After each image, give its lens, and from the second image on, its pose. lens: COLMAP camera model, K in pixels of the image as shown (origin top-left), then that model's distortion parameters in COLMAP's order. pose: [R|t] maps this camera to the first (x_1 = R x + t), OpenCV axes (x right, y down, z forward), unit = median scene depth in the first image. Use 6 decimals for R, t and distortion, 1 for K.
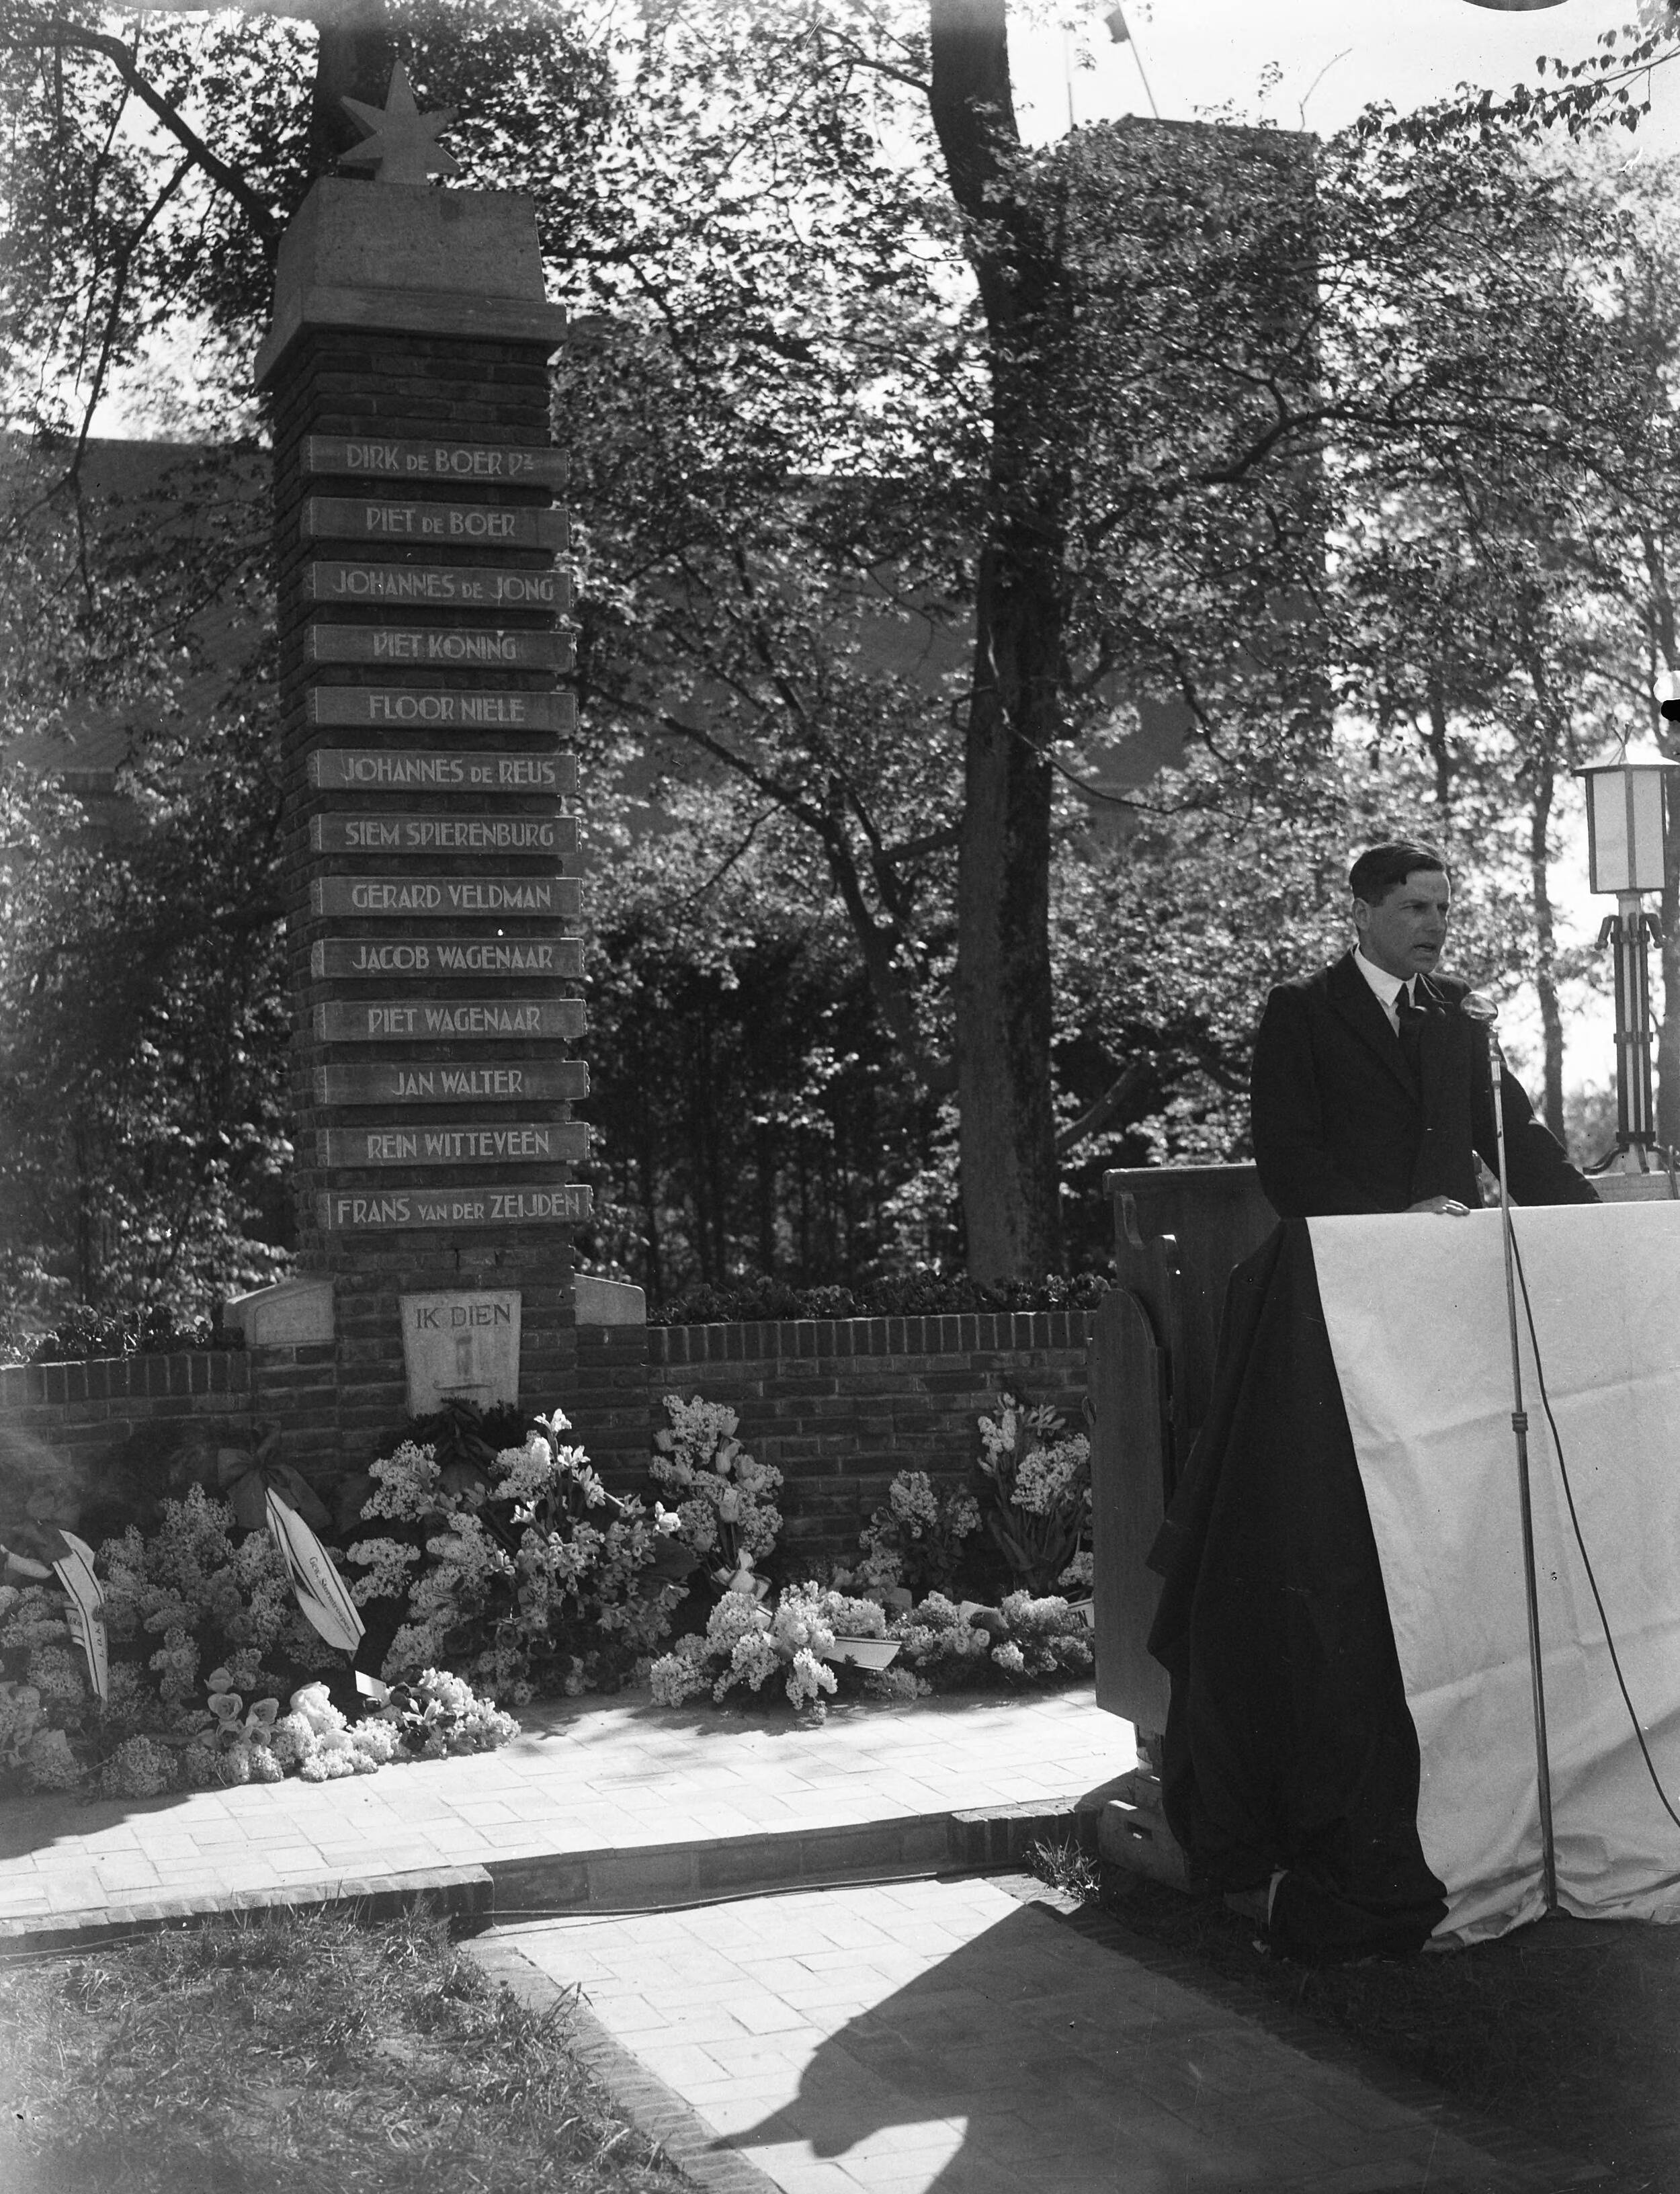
lens RADIAL K [[3135.7, 0, 840.0], [0, 3135.7, 1097.0], [0, 0, 1]] dist [-0.006708, -0.025934]
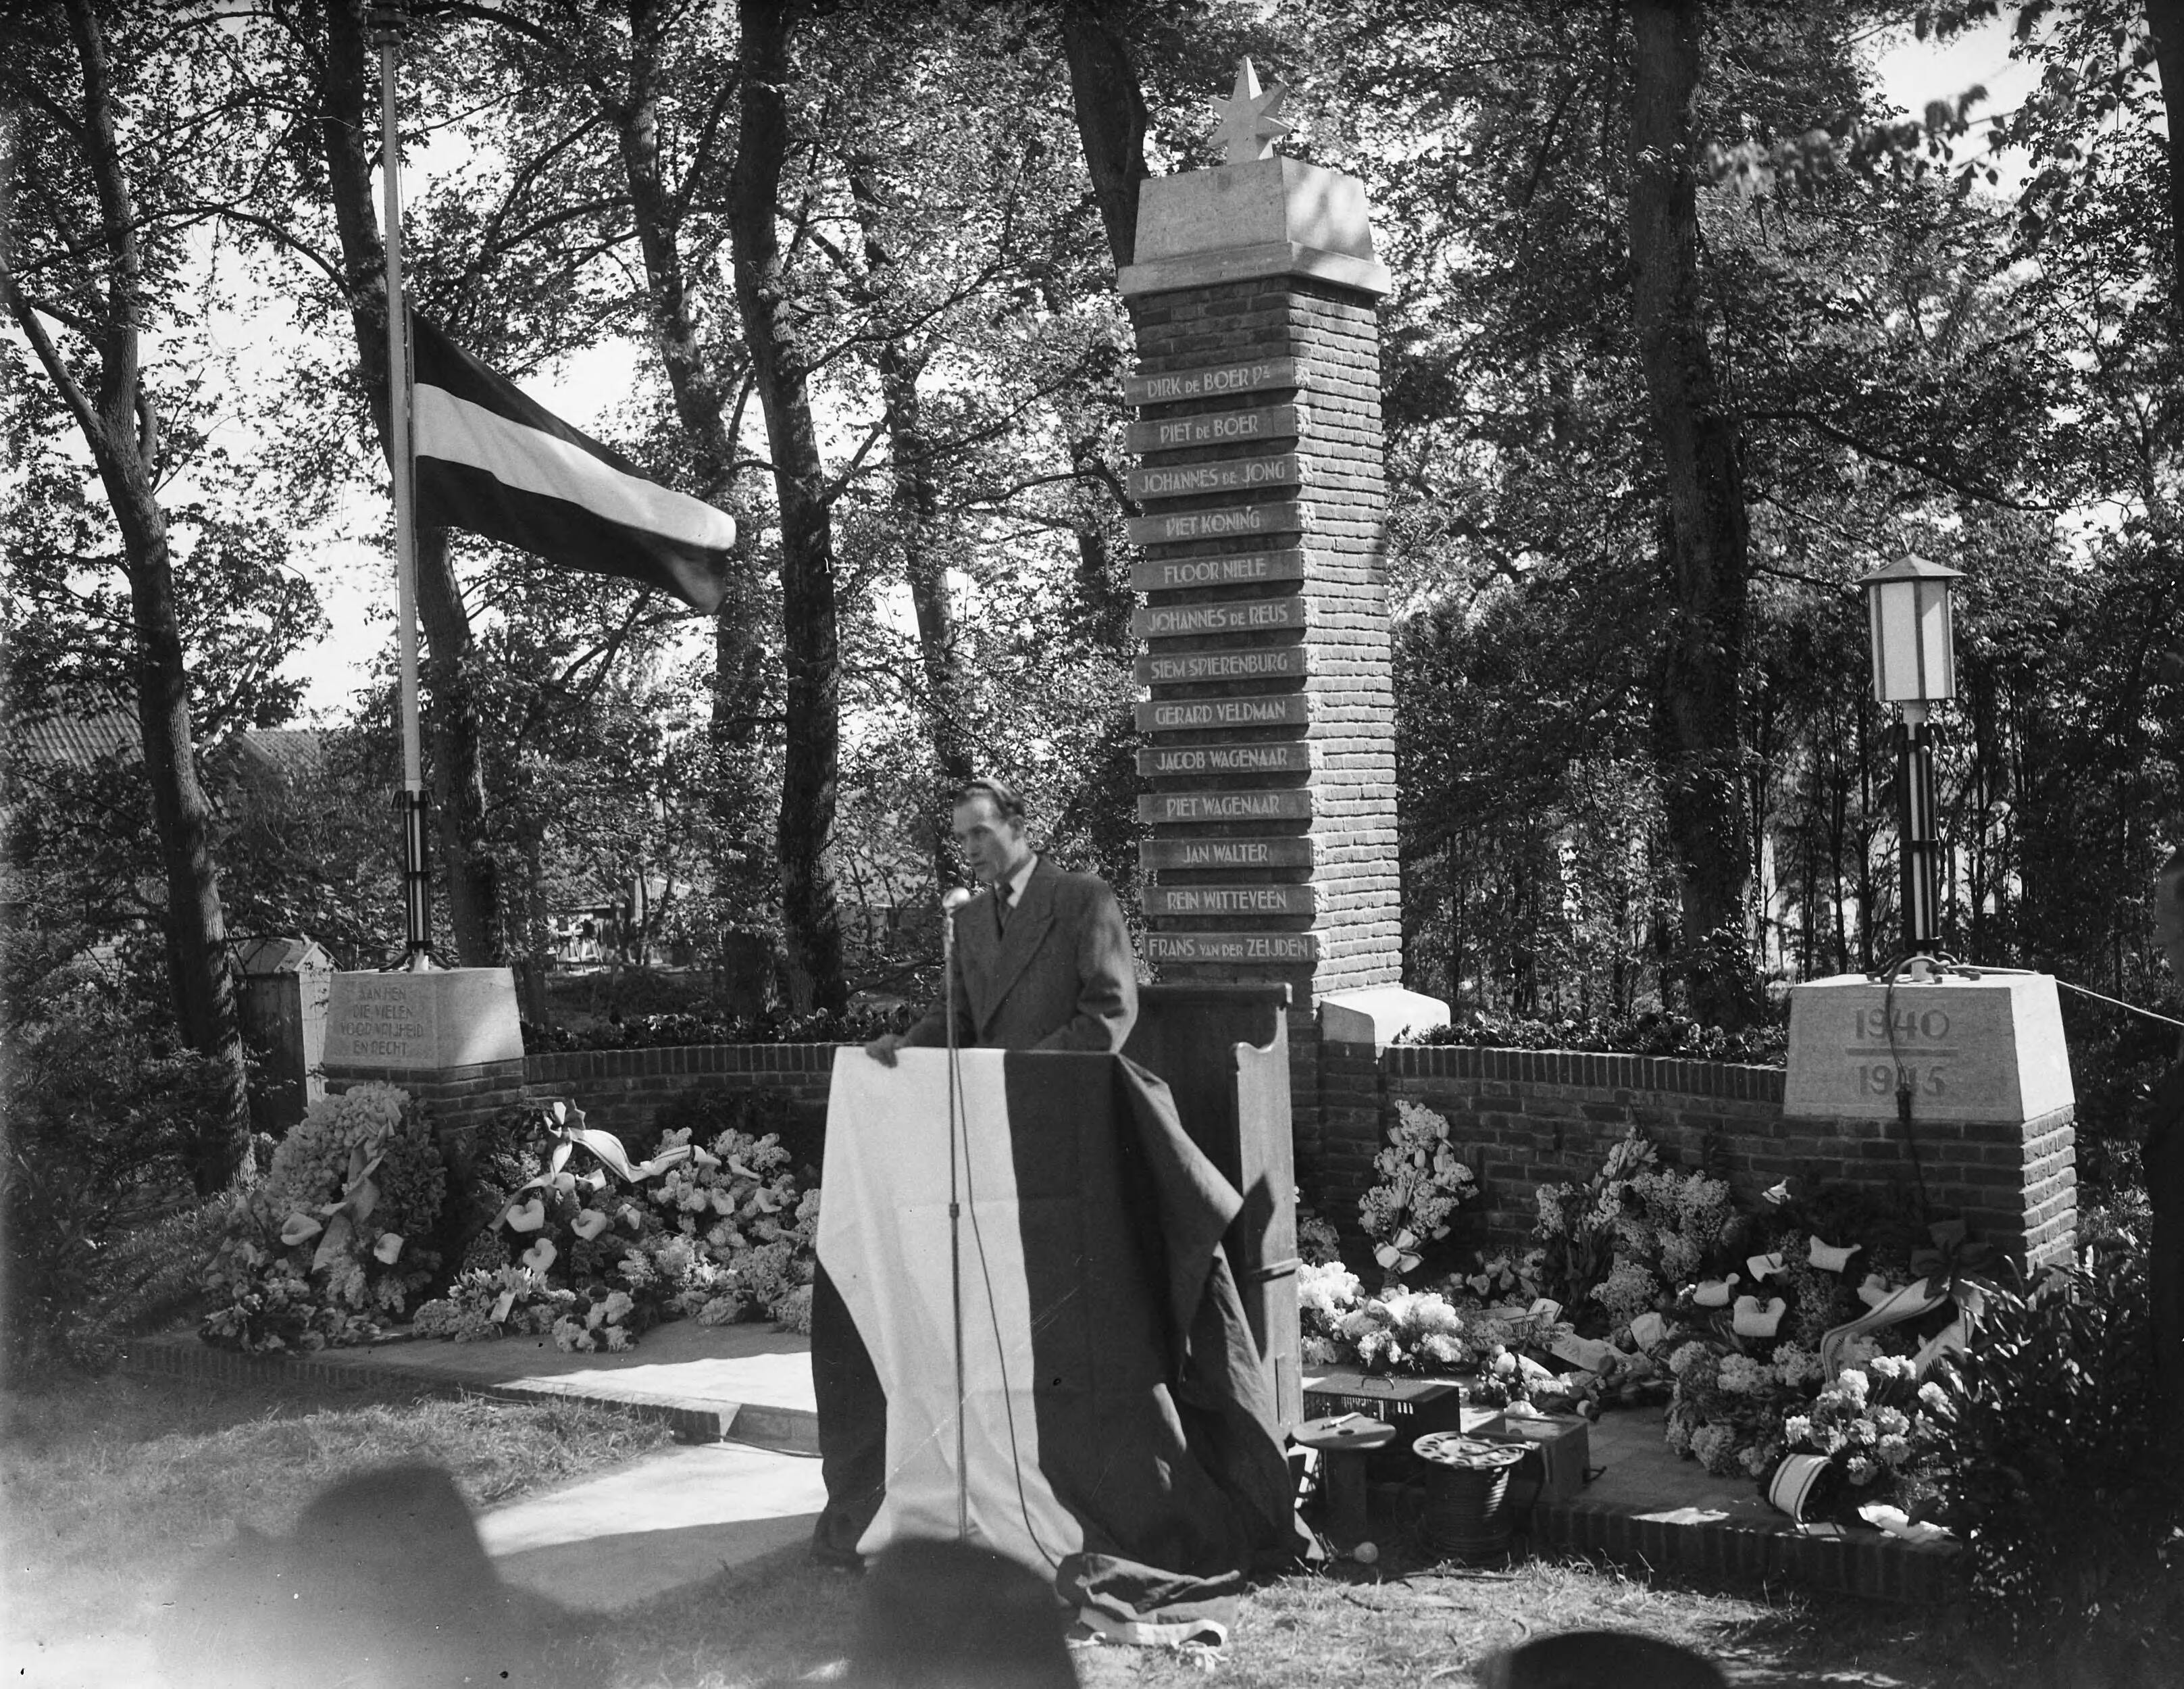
lens RADIAL K [[3140.8, 0, 1092.0], [0, 3140.8, 844.5], [0, 0, 1]] dist [0.005215, -0.019285]
pose [[0.565070, 0.031338, -0.824448, 0.939029], [0.038391, 0.997197, 0.064217, -0.095599], [0.824149, -0.067939, 0.562283, 0.205614]]
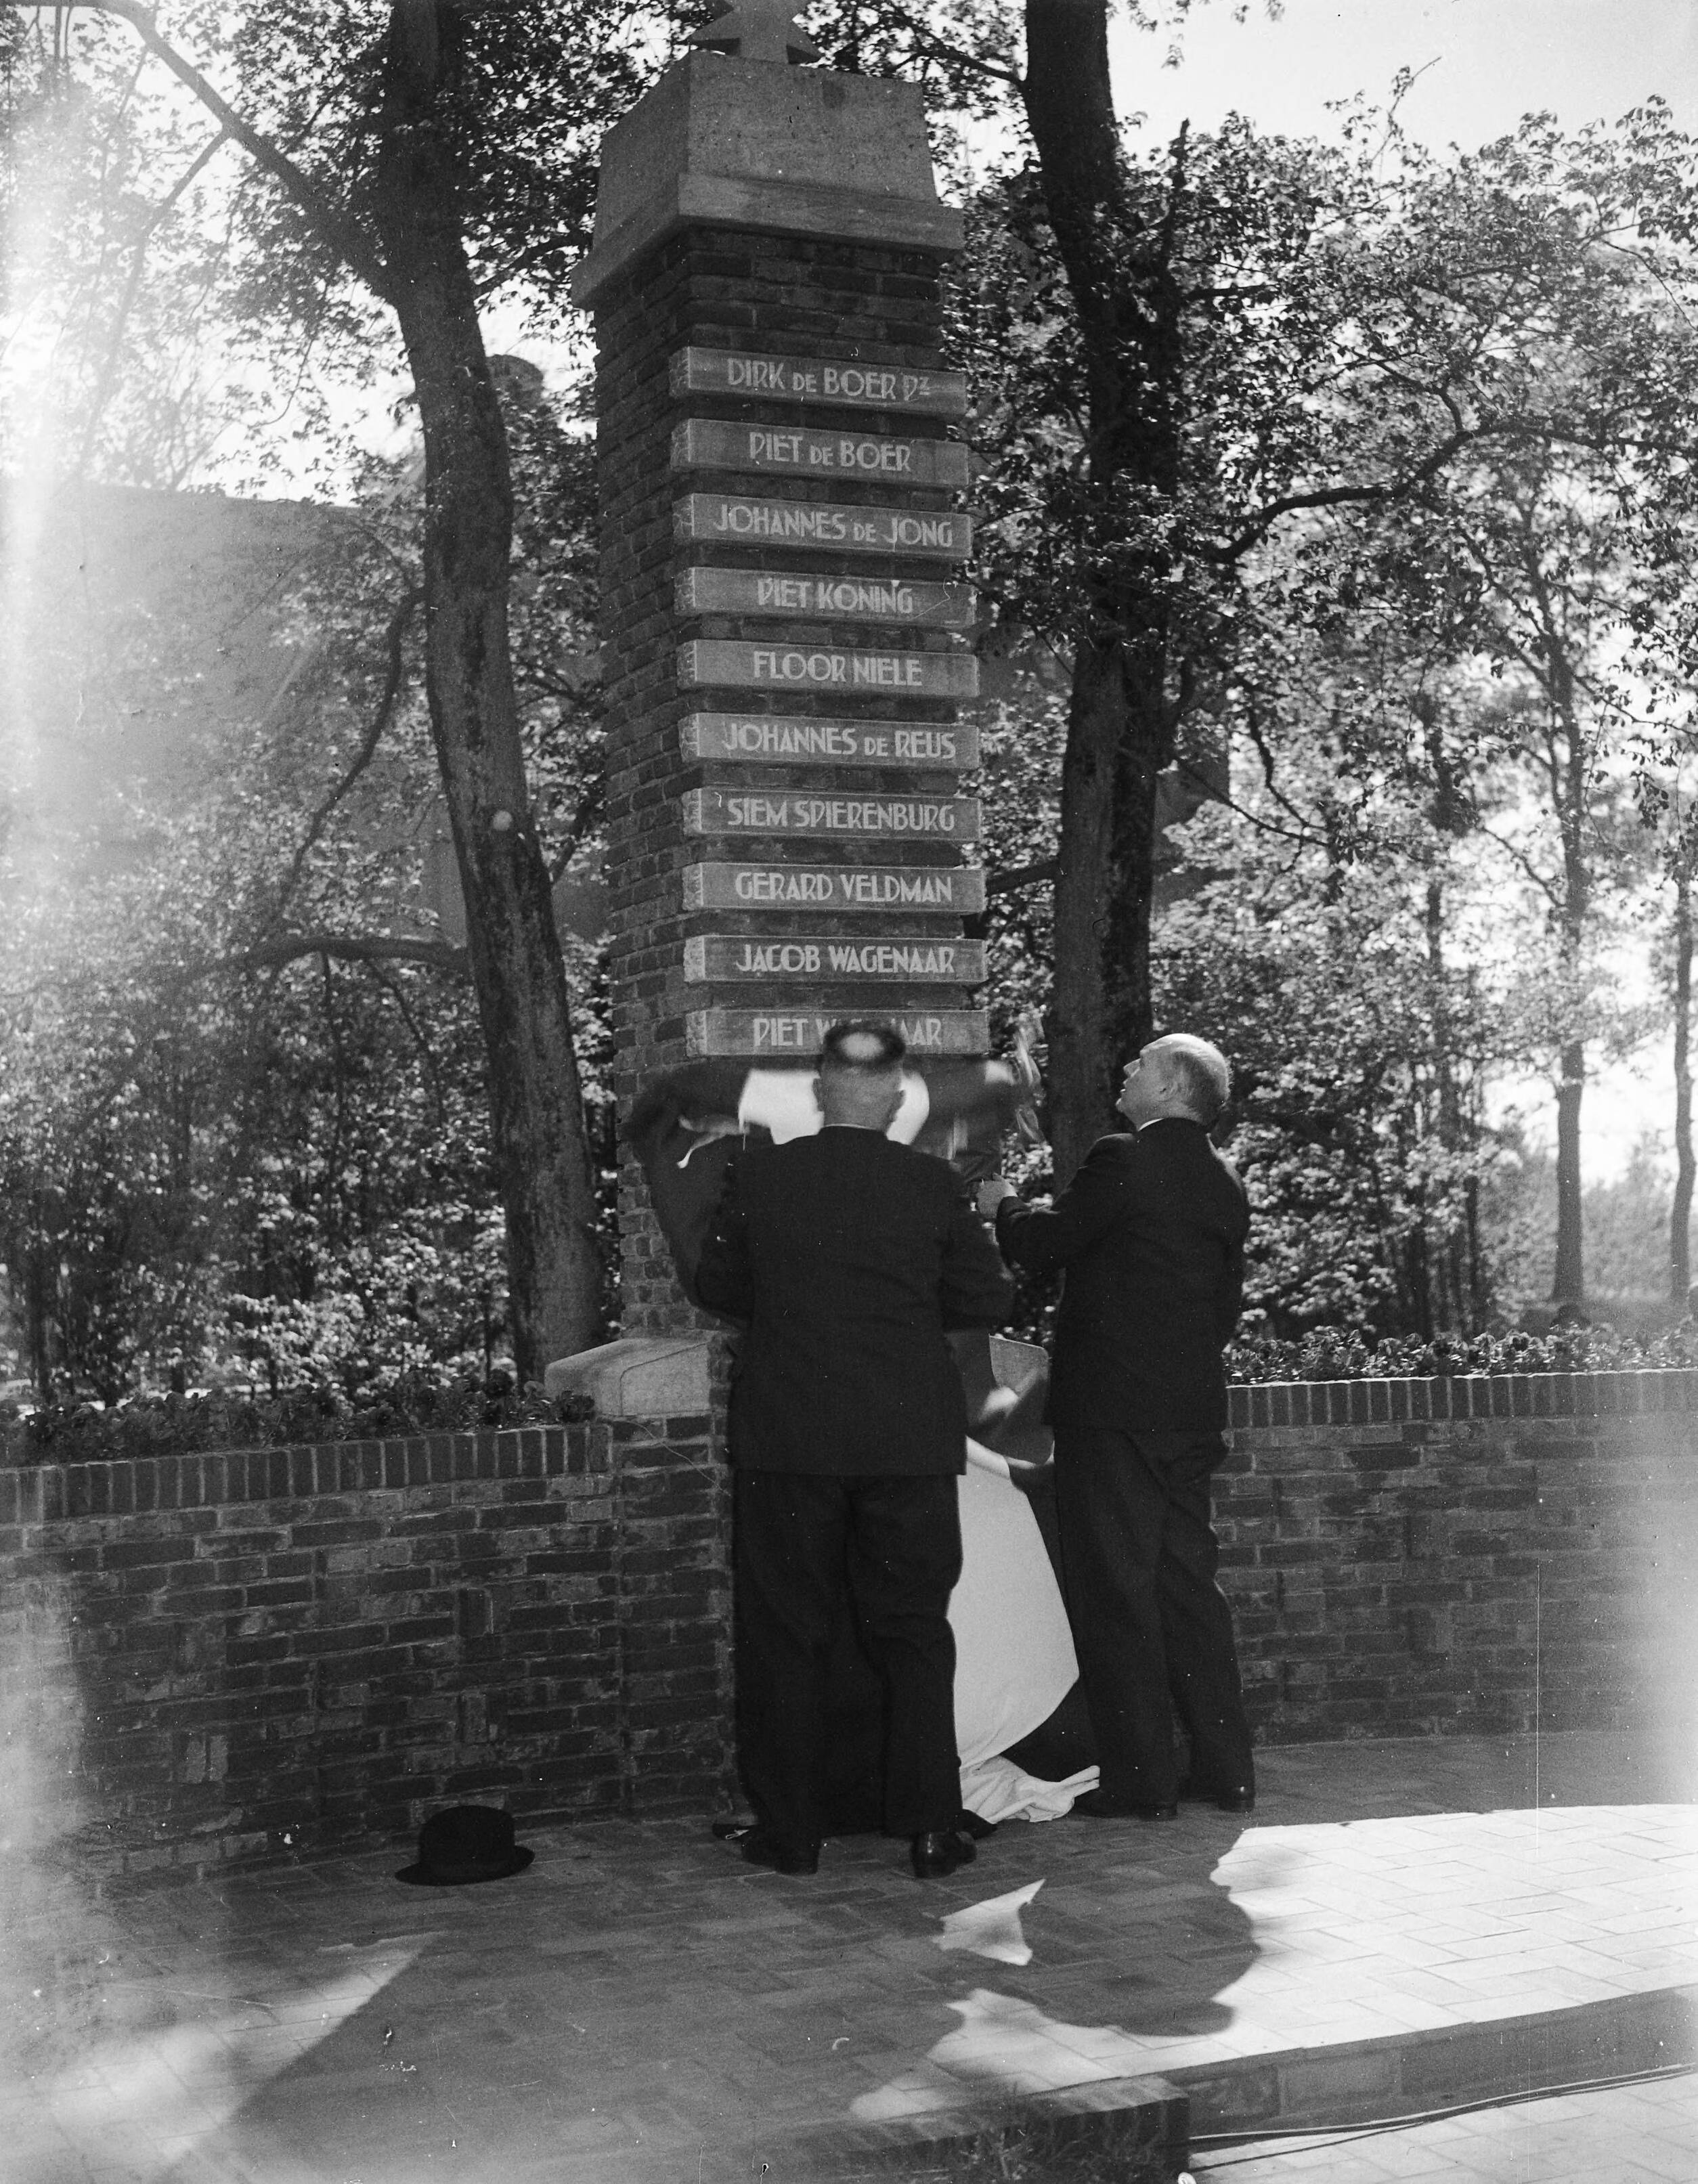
lens RADIAL K [[3140.7, 0, 844.1], [0, 3140.7, 1049.3], [0, 0, 1]] dist [0.005215, -0.019285]
pose [[0.997867, 0.004497, 0.065126, -0.178954], [-0.002053, 0.999293, -0.037540, 0.012014], [-0.065248, 0.037326, 0.997171, 0.148983]]
